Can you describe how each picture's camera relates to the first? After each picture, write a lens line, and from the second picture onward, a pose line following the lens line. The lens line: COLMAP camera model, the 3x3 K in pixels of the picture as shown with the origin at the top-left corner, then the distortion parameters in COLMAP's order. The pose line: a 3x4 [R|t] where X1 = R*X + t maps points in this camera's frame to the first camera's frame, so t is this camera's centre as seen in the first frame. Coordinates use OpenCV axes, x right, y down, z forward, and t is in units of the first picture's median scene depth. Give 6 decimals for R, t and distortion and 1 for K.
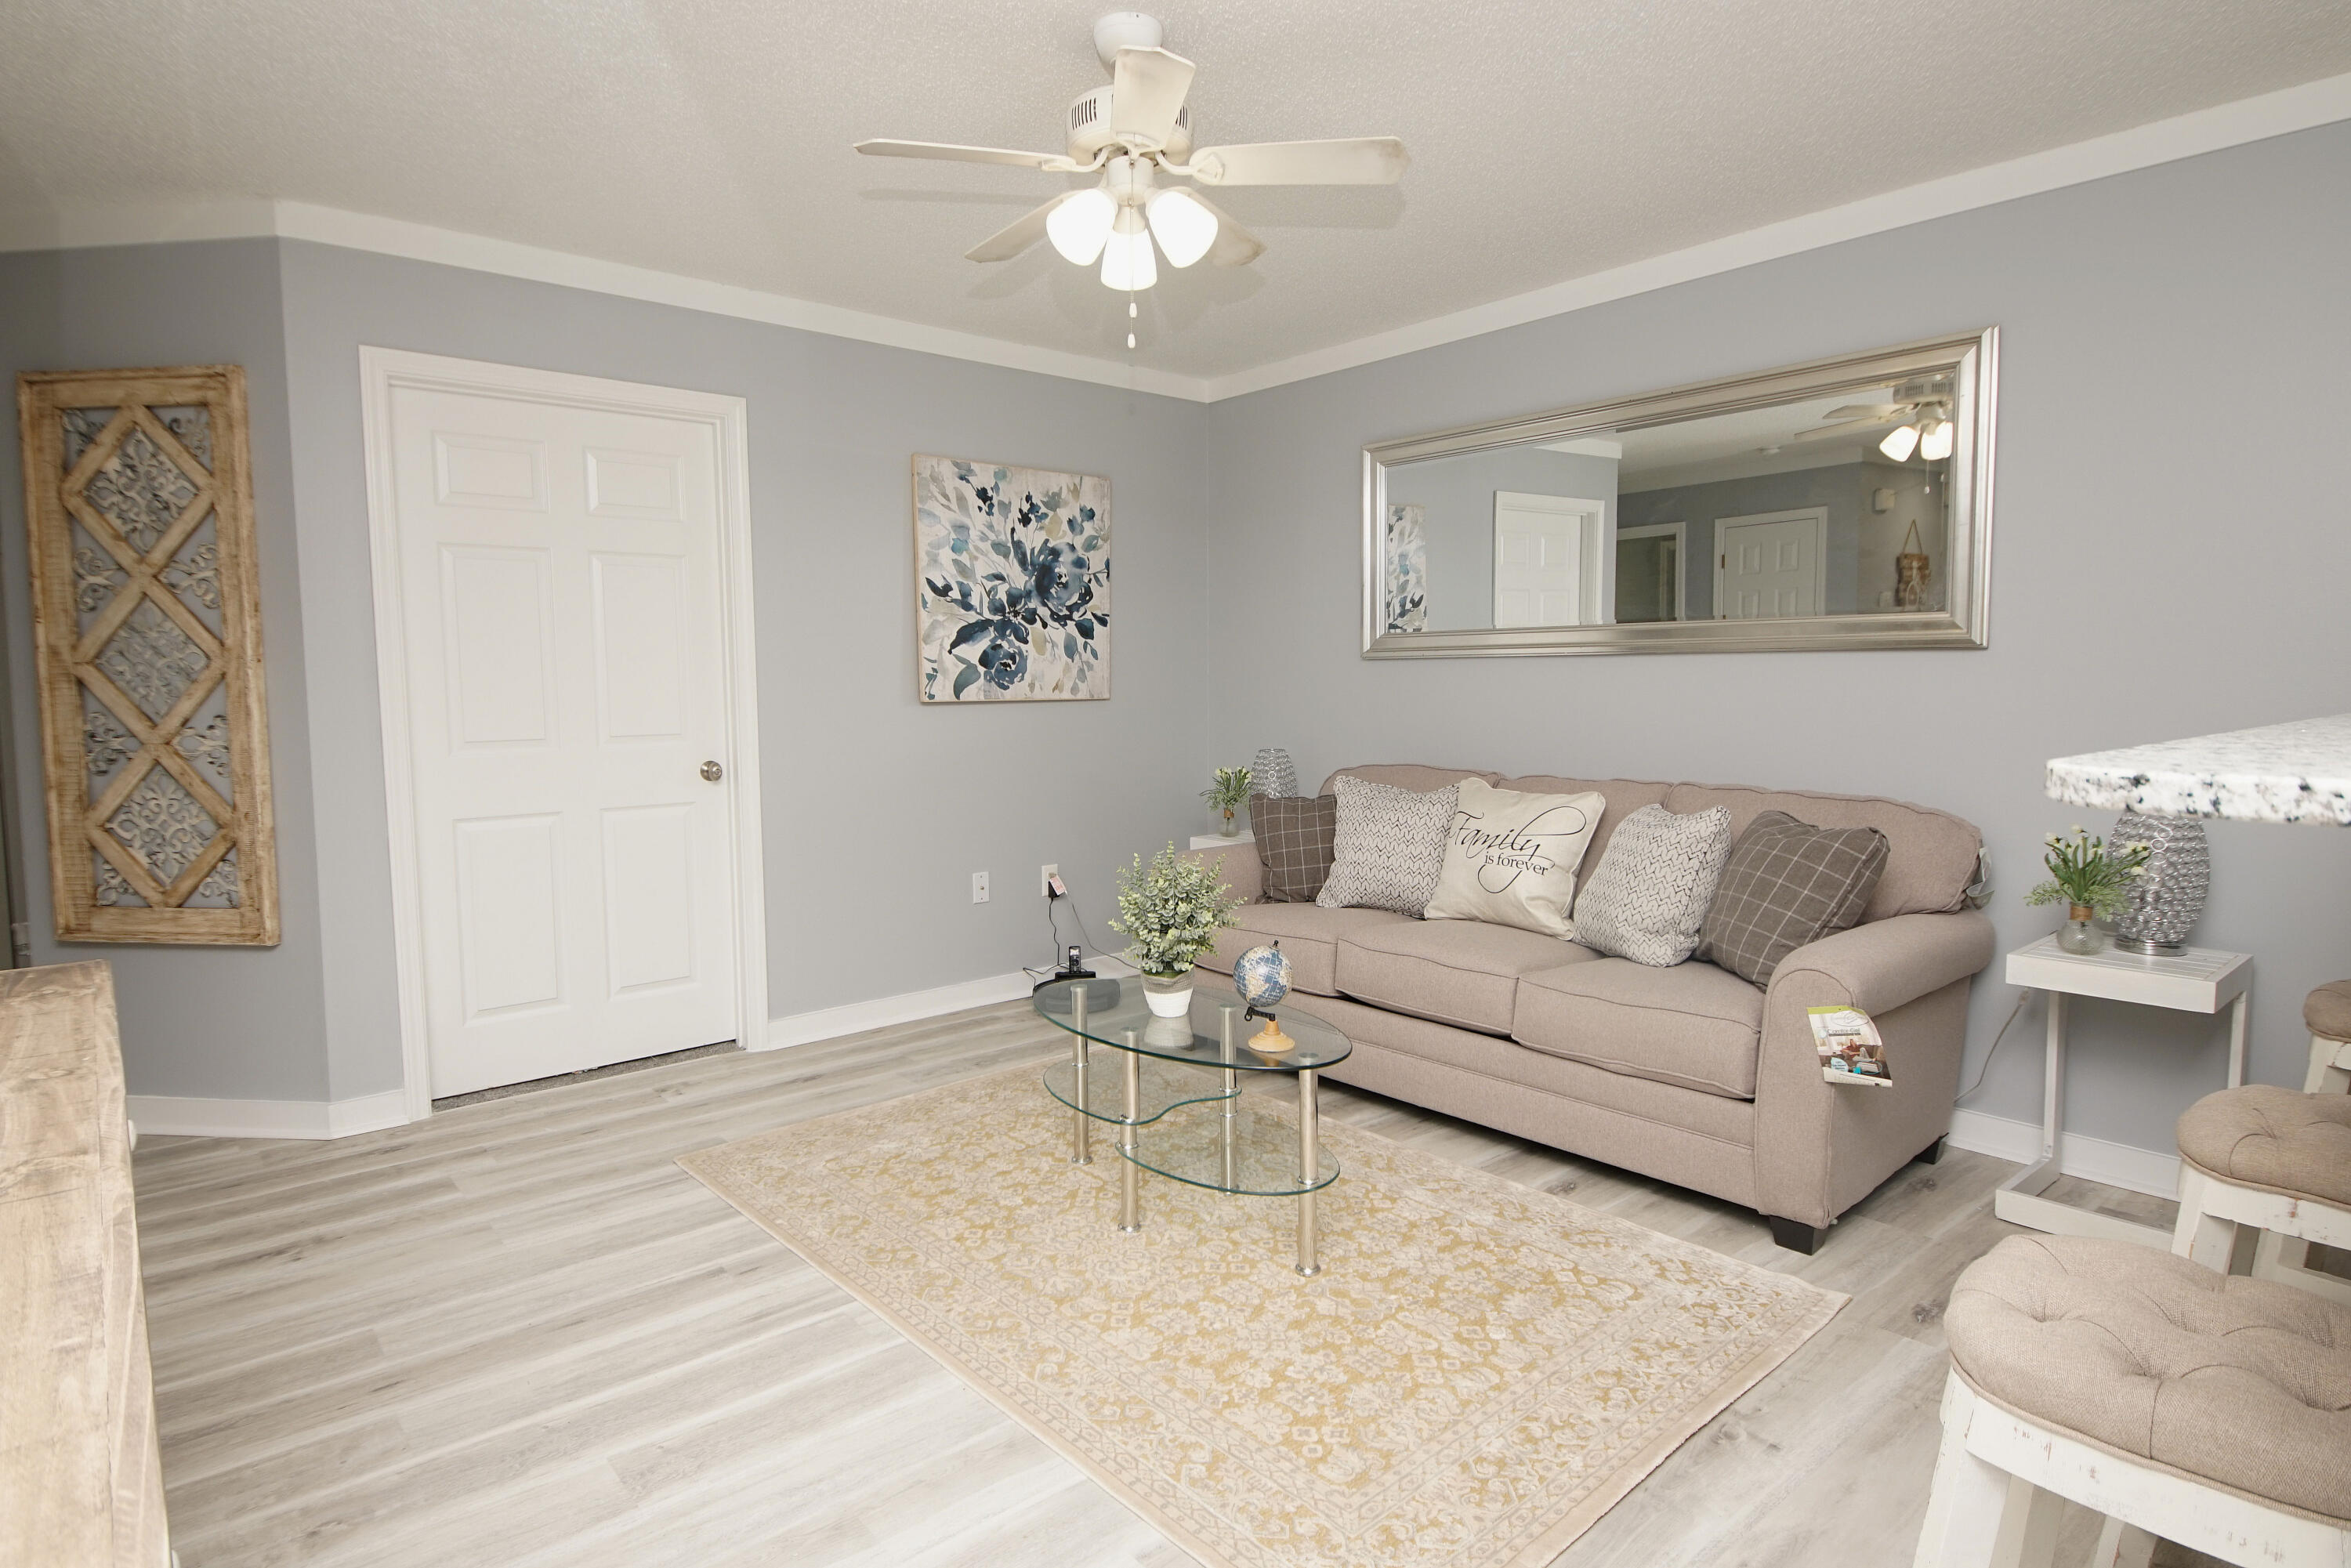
lens RADIAL K [[1312.7, 0, 1175.5], [0, 1312.7, 784.0], [0, 0, 1]] dist [0.036164, -0.000163]
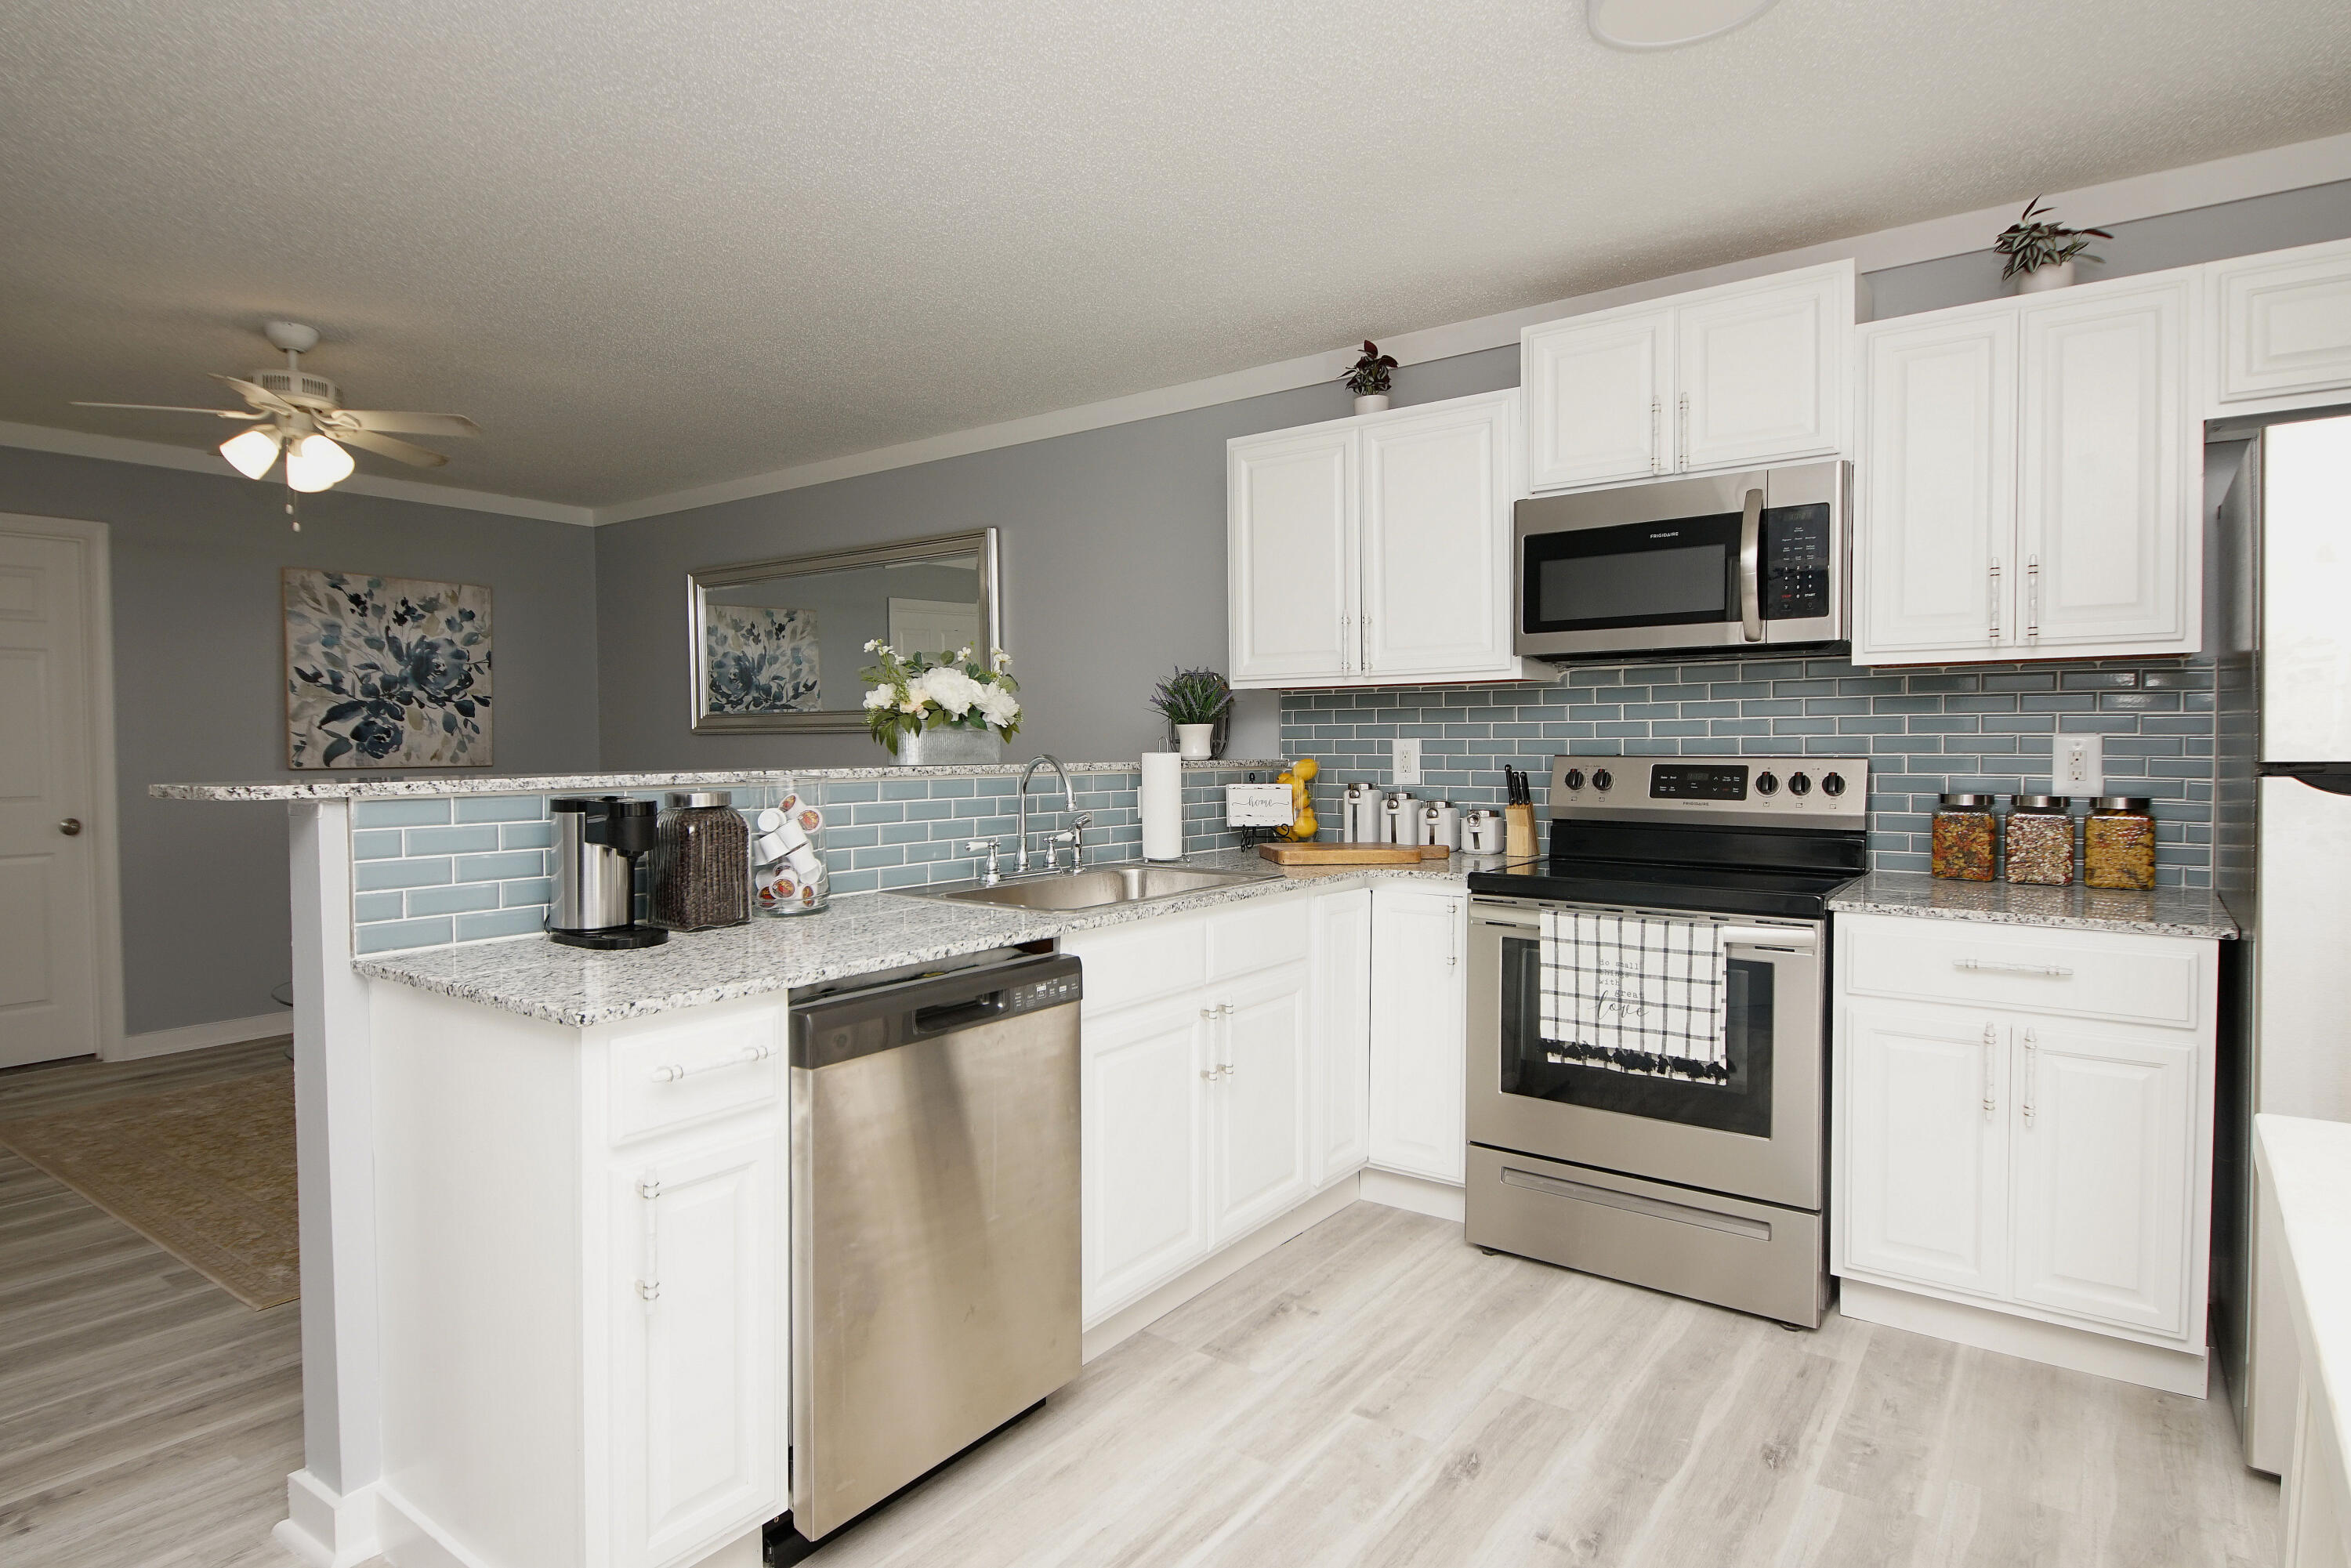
lens RADIAL K [[1285.5, 0, 1175.5], [0, 1285.5, 784.0], [0, 0, 1]] dist [-0.001727, -0.002377]
pose [[0.969836, -0.006673, 0.243668, 0.295119], [0.018993, 0.998655, -0.048247, 0.022981], [-0.243018, 0.051420, 0.968658, -0.326969]]
